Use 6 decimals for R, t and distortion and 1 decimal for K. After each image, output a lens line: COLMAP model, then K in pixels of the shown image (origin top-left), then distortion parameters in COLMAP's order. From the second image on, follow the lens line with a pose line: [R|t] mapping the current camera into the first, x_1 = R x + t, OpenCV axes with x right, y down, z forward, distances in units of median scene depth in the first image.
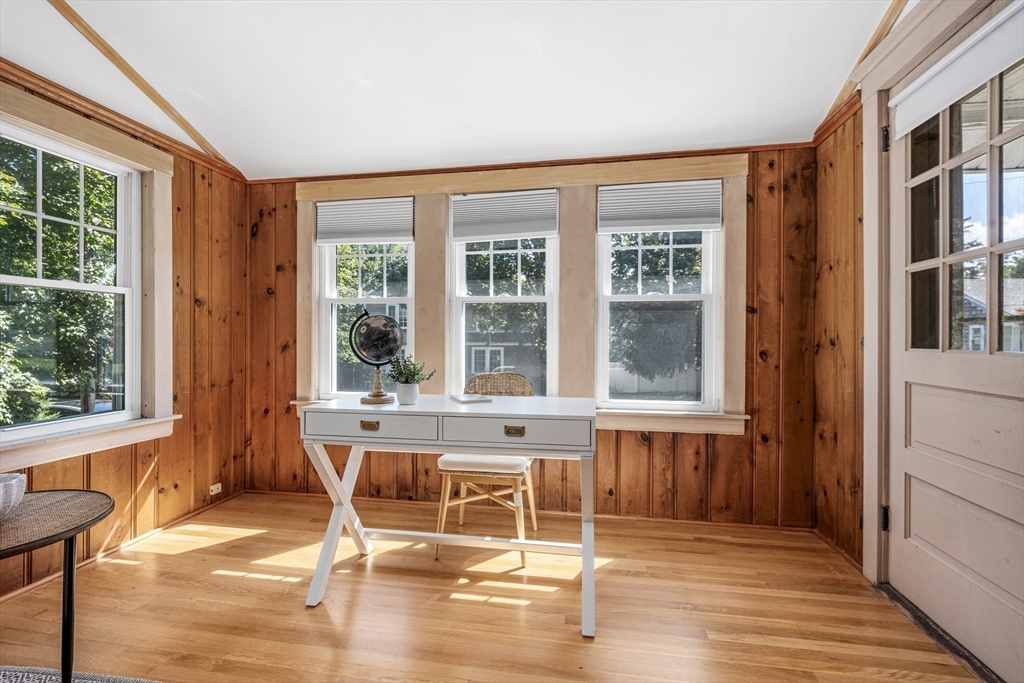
lens RADIAL K [[483.1, 0, 509.7], [0, 483.1, 339.5], [0, 0, 1]] dist [0.003085, -0.000316]
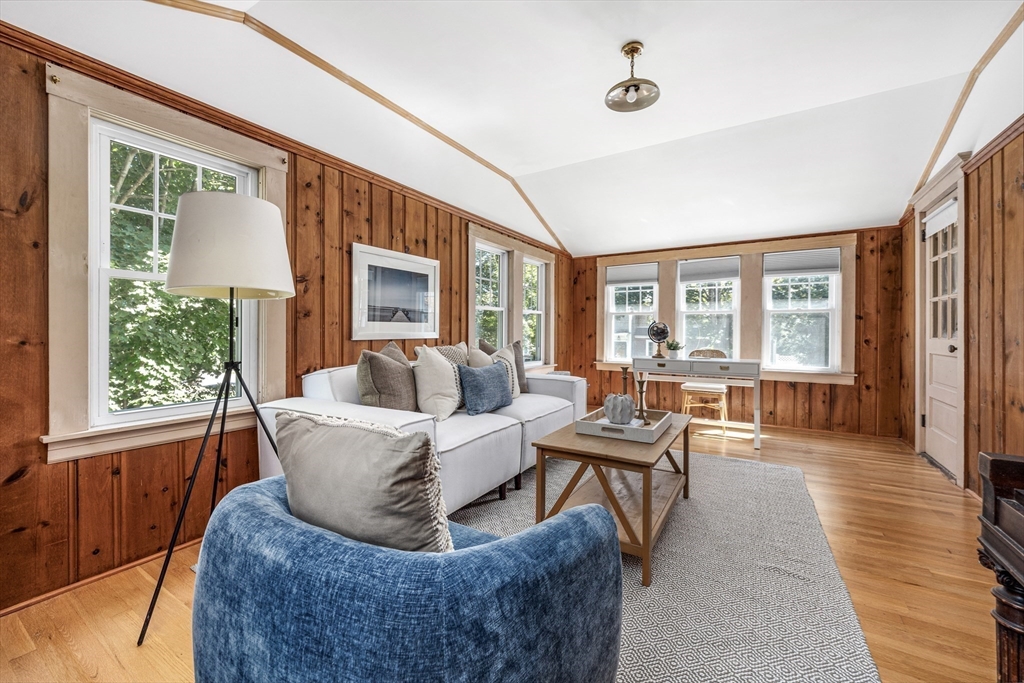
lens RADIAL K [[400.2, 0, 509.5], [0, 400.2, 332.6], [0, 0, 1]] dist [-0.013046, -0.000308]
pose [[0.922150, 0.003851, -0.386814, -0.144736], [-0.004716, 0.999988, -0.001287, 0.005427], [0.386804, 0.003011, 0.922157, -0.903052]]
